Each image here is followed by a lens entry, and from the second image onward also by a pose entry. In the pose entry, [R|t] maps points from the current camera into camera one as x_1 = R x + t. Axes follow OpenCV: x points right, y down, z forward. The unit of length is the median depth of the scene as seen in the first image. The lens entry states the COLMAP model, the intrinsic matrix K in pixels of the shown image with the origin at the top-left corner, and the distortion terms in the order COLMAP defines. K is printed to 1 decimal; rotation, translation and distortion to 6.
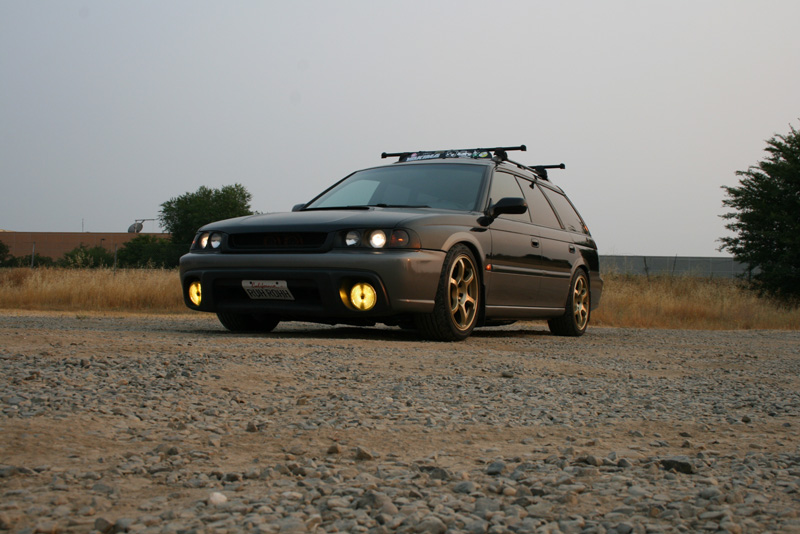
lens RADIAL K [[991.1, 0, 400.0], [0, 991.1, 267.0], [0, 0, 1]] dist [-0.059626, -0.006310]
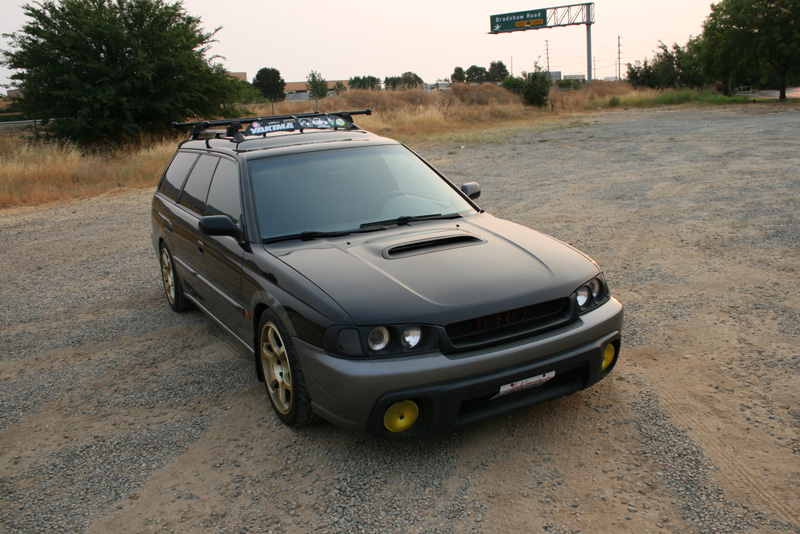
lens RADIAL K [[748.9, 0, 400.0], [0, 748.9, 267.0], [0, 0, 1]] dist [-0.152490, 0.155713]
pose [[0.566471, -0.239469, 0.788521, -0.454712], [0.039754, 0.963675, 0.264103, -0.163038], [-0.823122, -0.118260, 0.555414, 0.555602]]
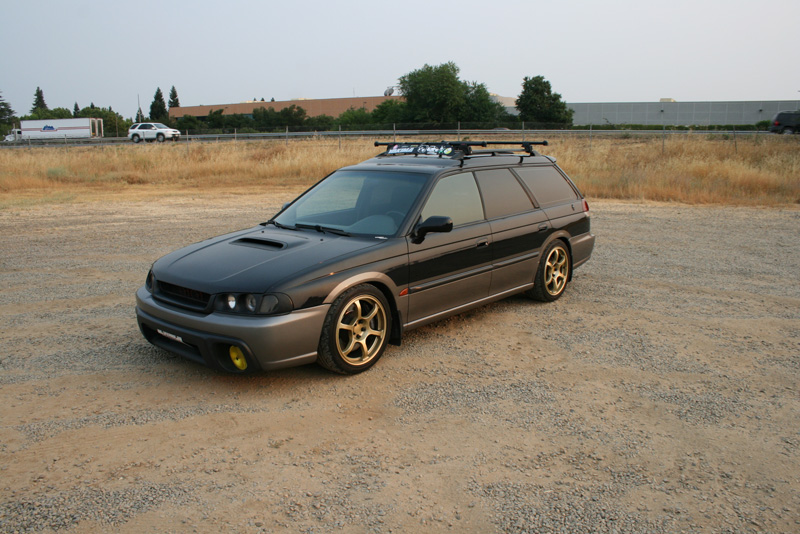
lens RADIAL K [[671.3, 0, 400.0], [0, 671.3, 267.0], [0, 0, 1]] dist [-0.128125, 0.009258]
pose [[0.964078, 0.017768, -0.265023, 0.228245], [0.044375, 0.972964, 0.226655, -0.157070], [0.261885, -0.230274, 0.937225, 0.273038]]
